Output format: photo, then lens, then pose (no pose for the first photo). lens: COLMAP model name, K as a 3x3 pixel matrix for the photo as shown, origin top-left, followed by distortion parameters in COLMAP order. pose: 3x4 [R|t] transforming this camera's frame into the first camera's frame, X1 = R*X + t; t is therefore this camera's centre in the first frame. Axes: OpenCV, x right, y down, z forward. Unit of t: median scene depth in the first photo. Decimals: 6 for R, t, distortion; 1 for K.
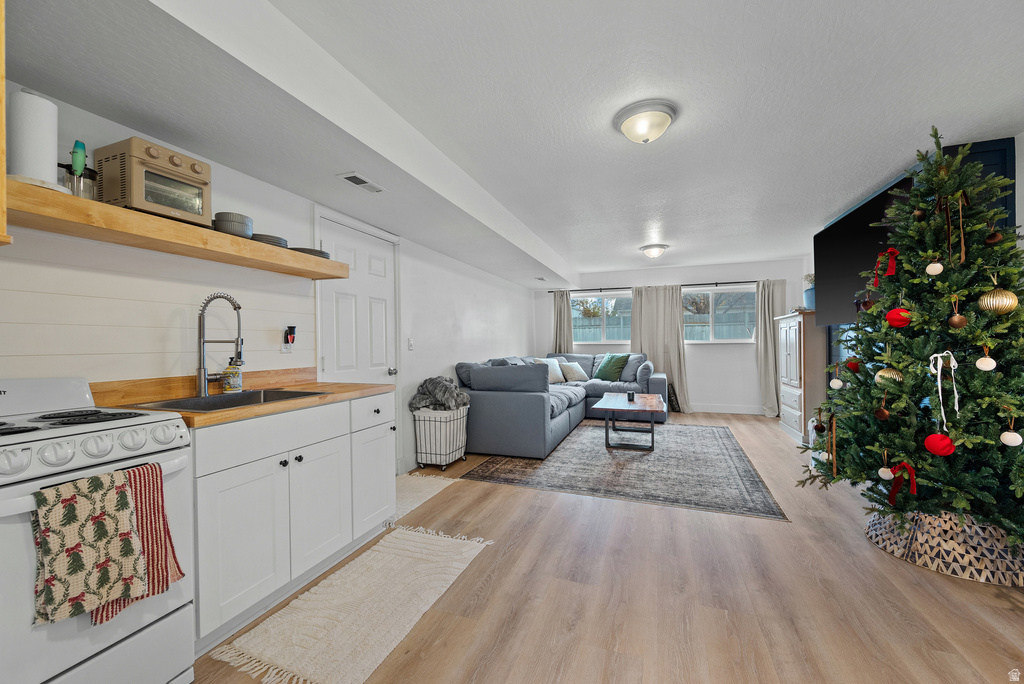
lens RADIAL K [[407.0, 0, 512.0], [0, 407.0, 342.0], [0, 0, 1]] dist [0.000355, -0.000014]
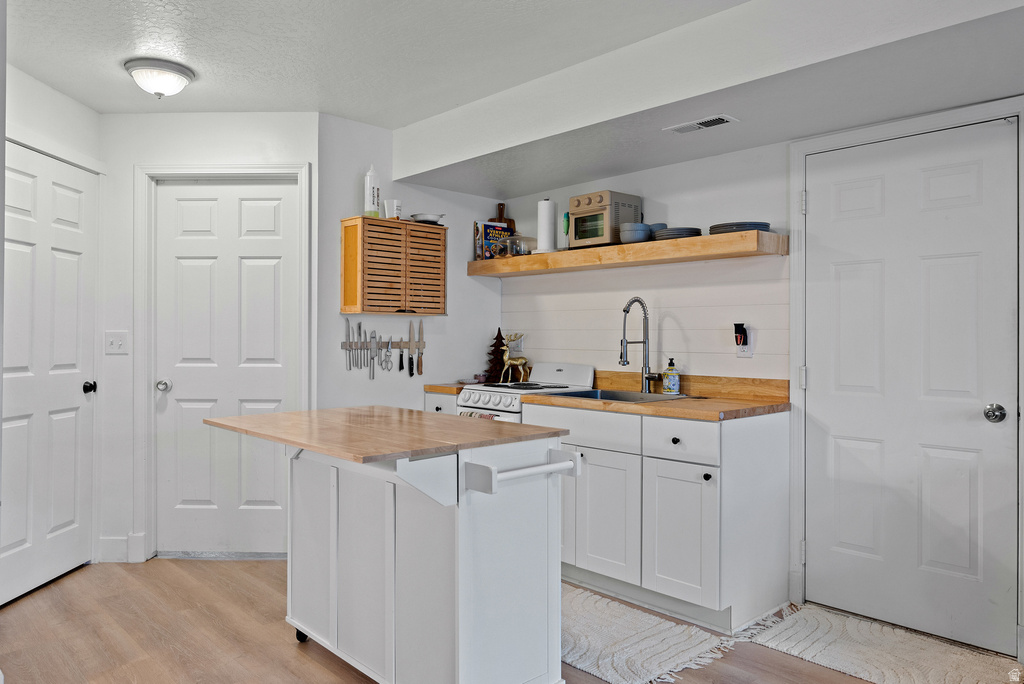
lens RADIAL K [[712.8, 0, 511.4], [0, 712.8, 335.1], [0, 0, 1]] dist [-0.000850, 0.000392]
pose [[-0.451004, 0.004627, -0.892510, 0.485377], [0.001678, 0.999989, 0.004336, -0.012697], [0.892521, 0.000458, -0.451007, 0.680637]]
